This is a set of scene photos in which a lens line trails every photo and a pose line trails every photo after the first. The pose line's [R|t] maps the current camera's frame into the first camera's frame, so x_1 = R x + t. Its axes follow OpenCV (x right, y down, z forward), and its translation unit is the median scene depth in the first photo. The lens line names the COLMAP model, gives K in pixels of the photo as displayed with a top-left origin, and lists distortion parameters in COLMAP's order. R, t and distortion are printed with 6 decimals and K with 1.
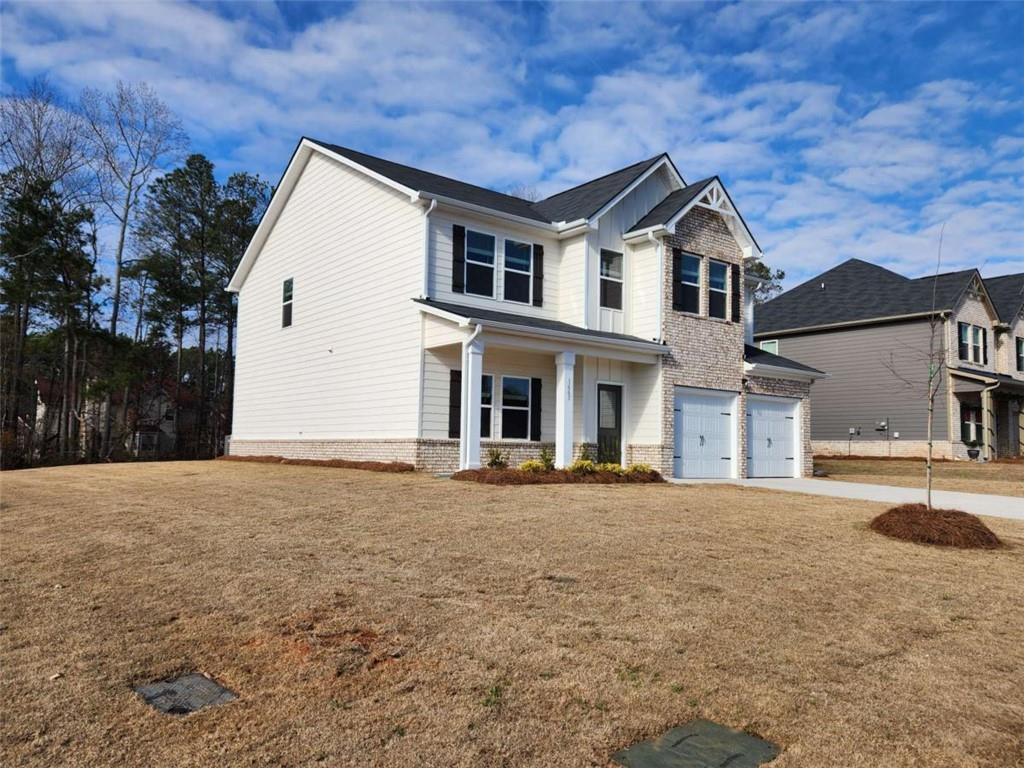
lens RADIAL K [[691.1, 0, 479.0], [0, 691.1, 382.2], [0, 0, 1]] dist [0.052792, -0.000352]
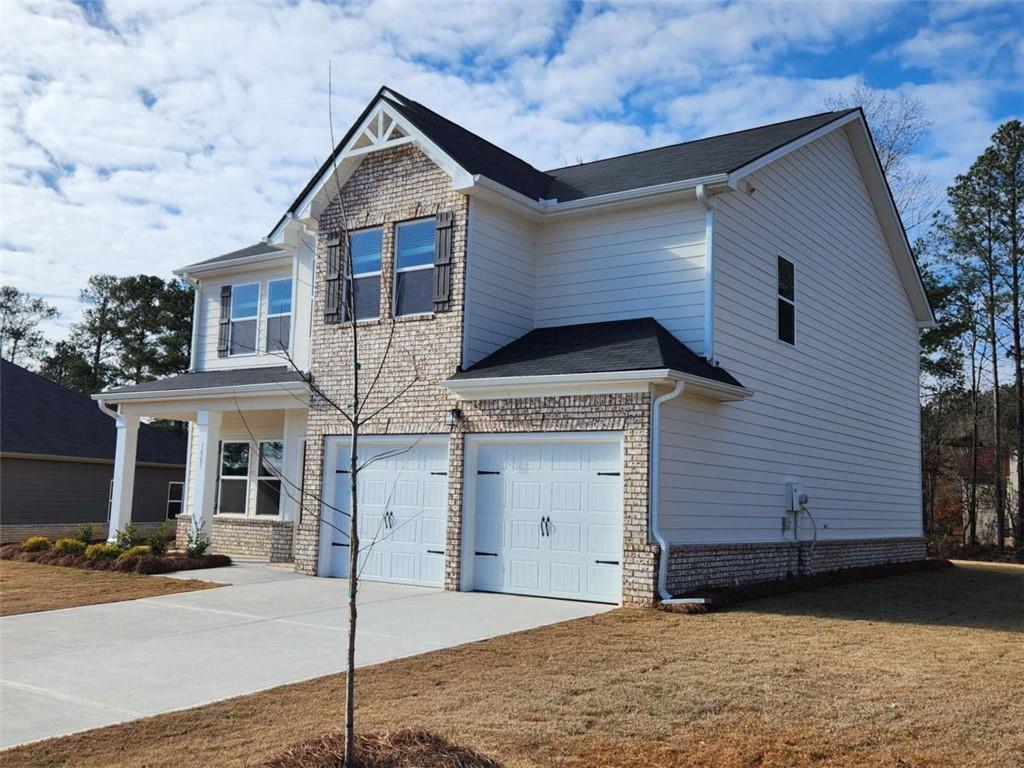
lens RADIAL K [[961.2, 0, 512.0], [0, 961.2, 384.0], [0, 0, 1]] dist [0.109640, 0.001648]
pose [[0.342940, -0.131158, -0.930156, 1.210900], [0.052837, 0.991330, -0.120303, 0.076520], [0.937870, -0.007889, 0.346897, 0.843374]]
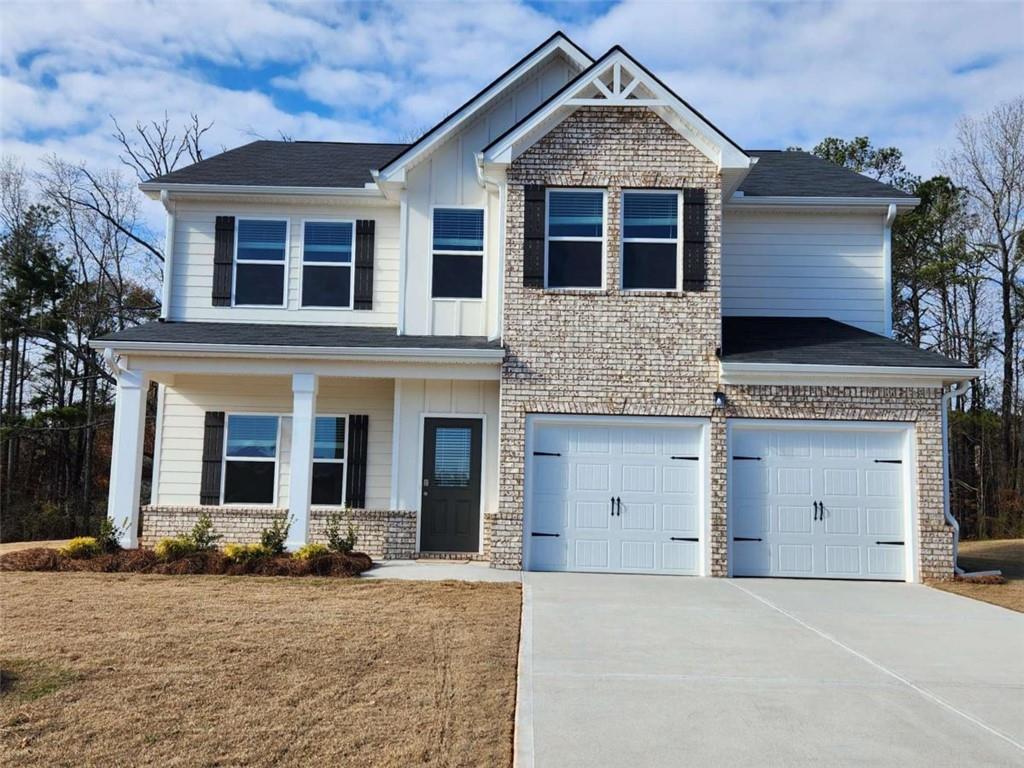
lens RADIAL K [[871.8, 0, 512.0], [0, 871.8, 384.0], [0, 0, 1]] dist [0.070405, -0.008603]
pose [[0.820374, -0.077646, -0.566531, 0.691473], [0.049363, 0.996656, -0.065116, 0.027484], [0.569692, 0.025454, 0.821464, 0.377130]]
